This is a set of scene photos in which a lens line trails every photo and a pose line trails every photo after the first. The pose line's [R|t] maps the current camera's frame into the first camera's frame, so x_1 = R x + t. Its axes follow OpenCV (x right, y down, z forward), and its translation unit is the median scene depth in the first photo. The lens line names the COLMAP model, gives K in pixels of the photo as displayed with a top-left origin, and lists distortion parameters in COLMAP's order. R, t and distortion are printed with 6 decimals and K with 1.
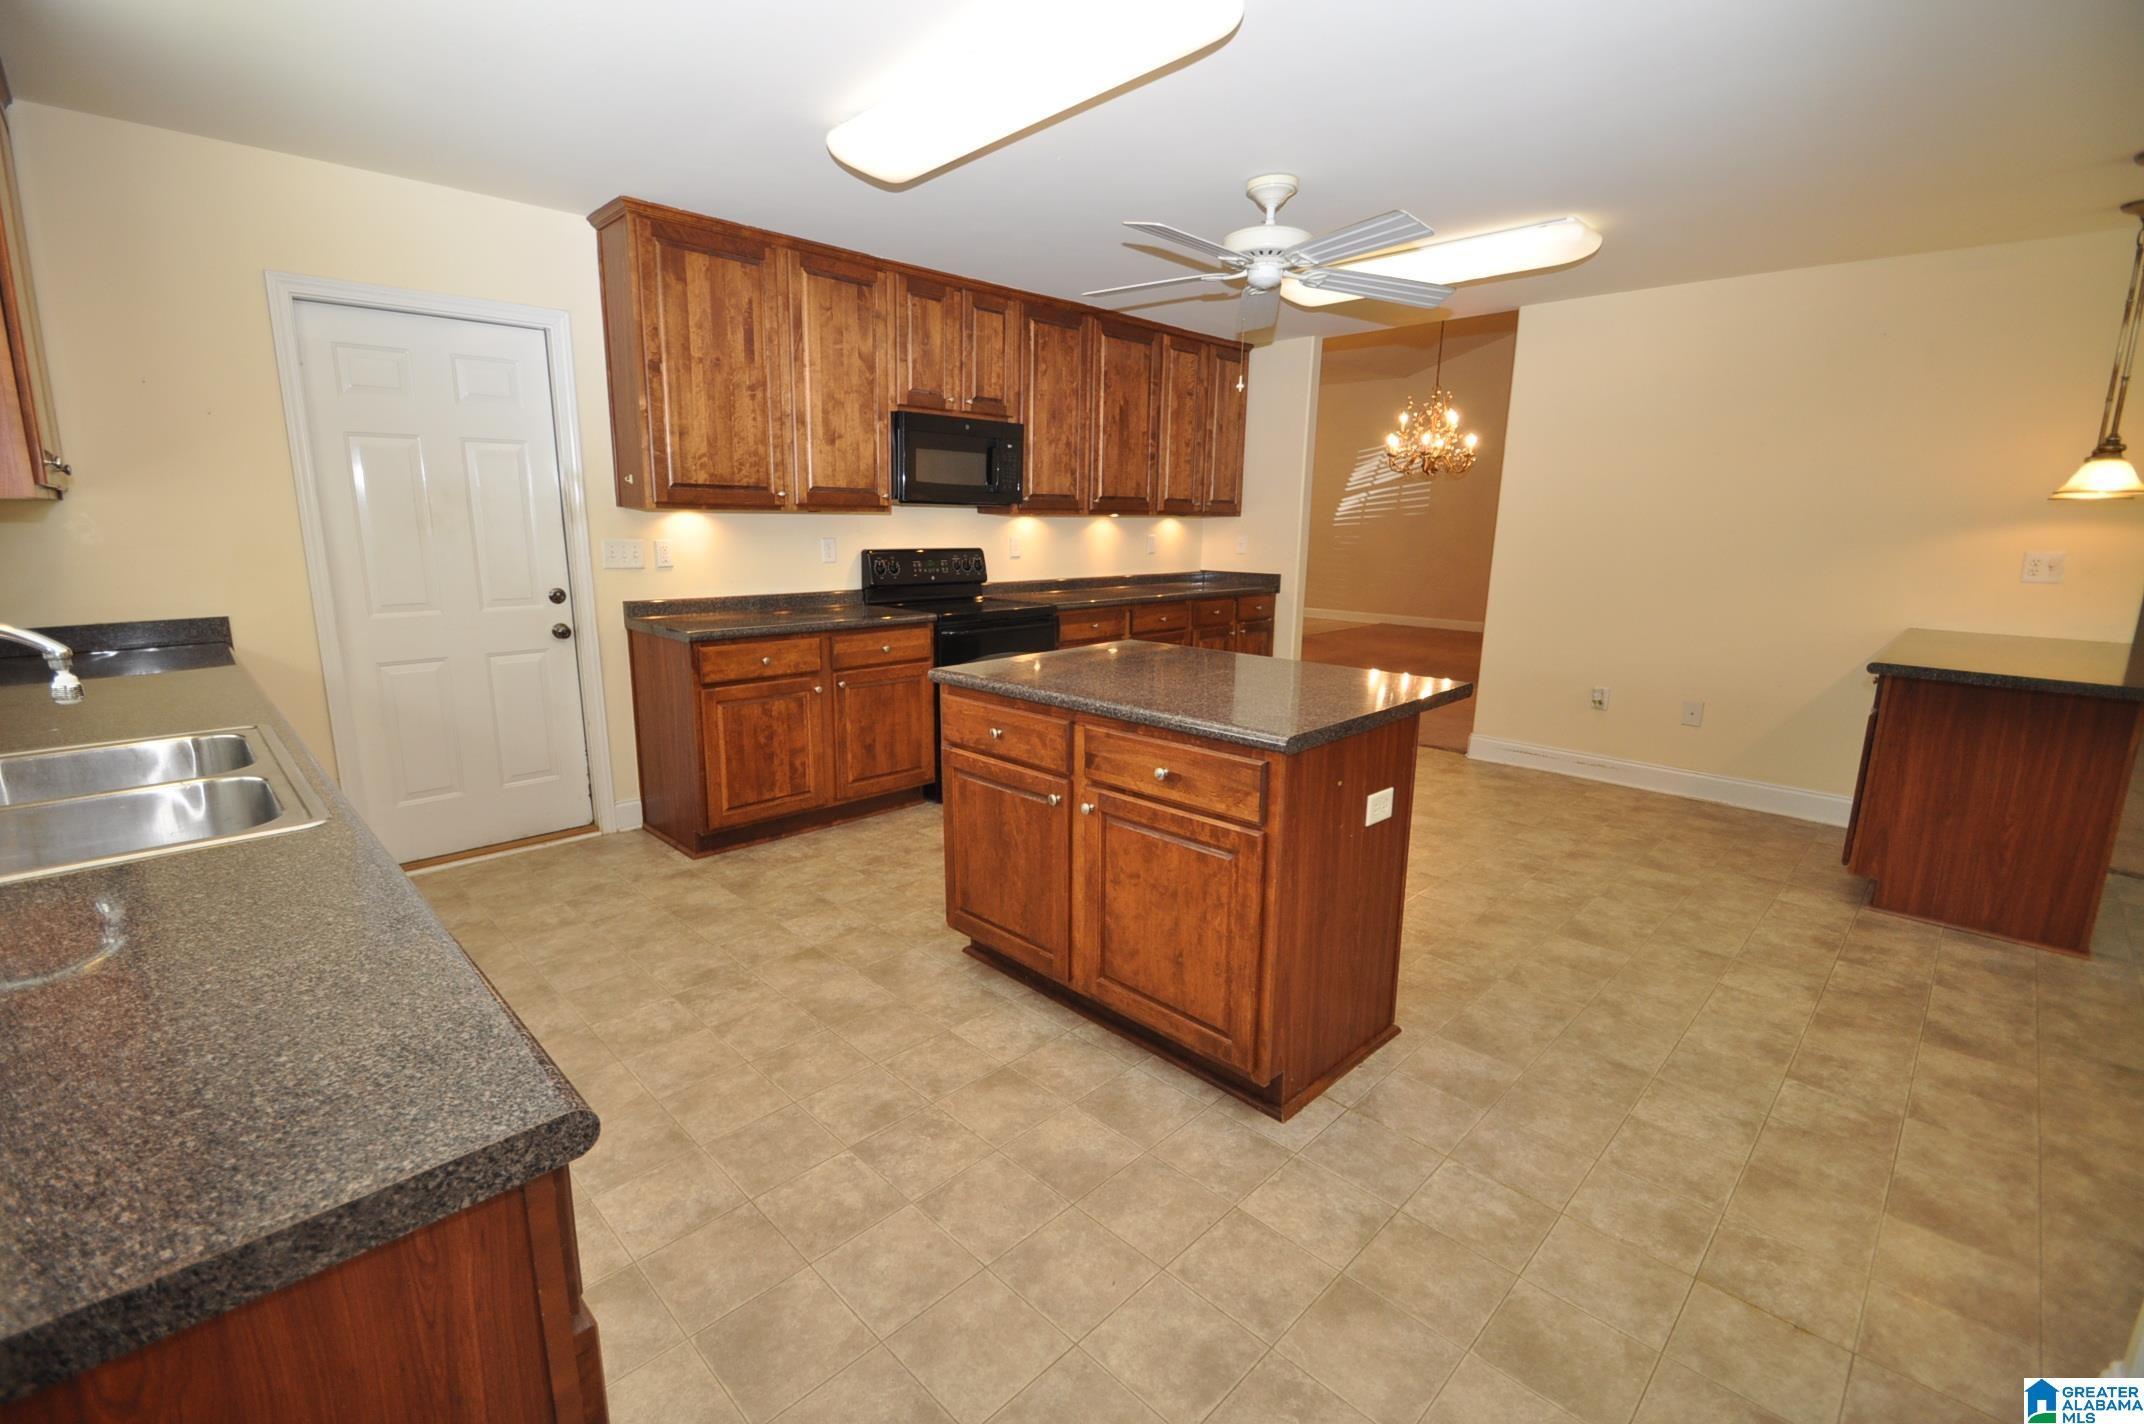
lens RADIAL K [[936.0, 0, 1076.6], [0, 936.0, 707.3], [0, 0, 1]] dist [-0.003879, -0.001477]
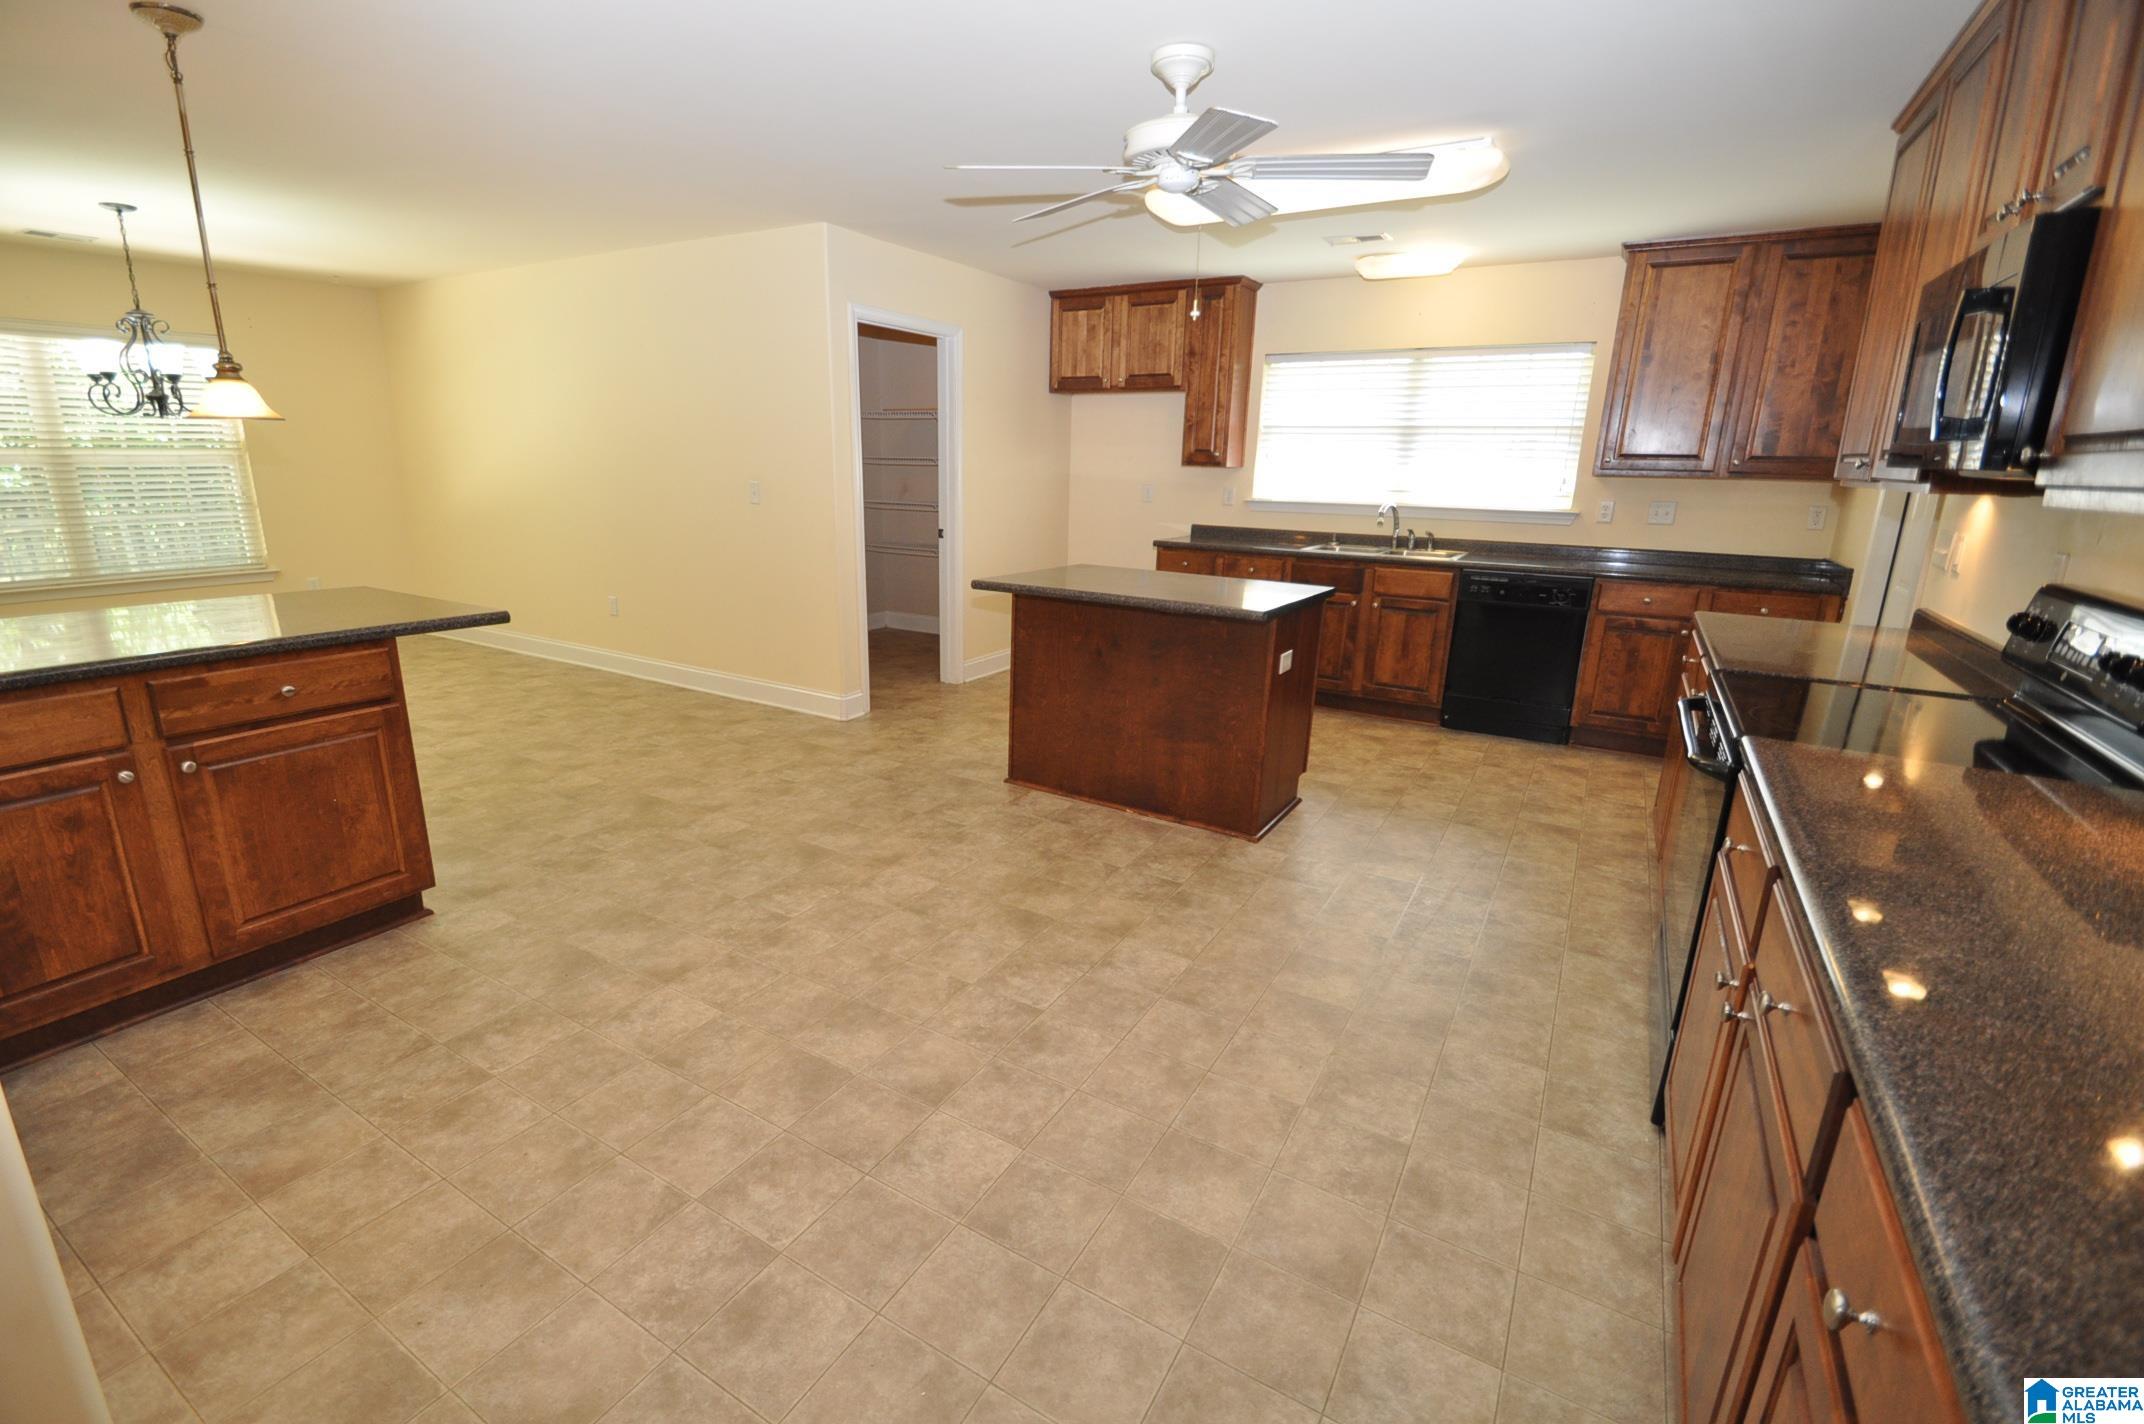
lens RADIAL K [[936.0, 0, 1068.8], [0, 936.0, 710.8], [0, 0, 1]] dist [-0.003879, -0.001477]
pose [[-0.970076, 0.032368, -0.240635, 0.099312], [-0.079829, 0.893459, 0.441993, -0.080323], [0.229304, 0.447976, -0.864139, 0.376788]]
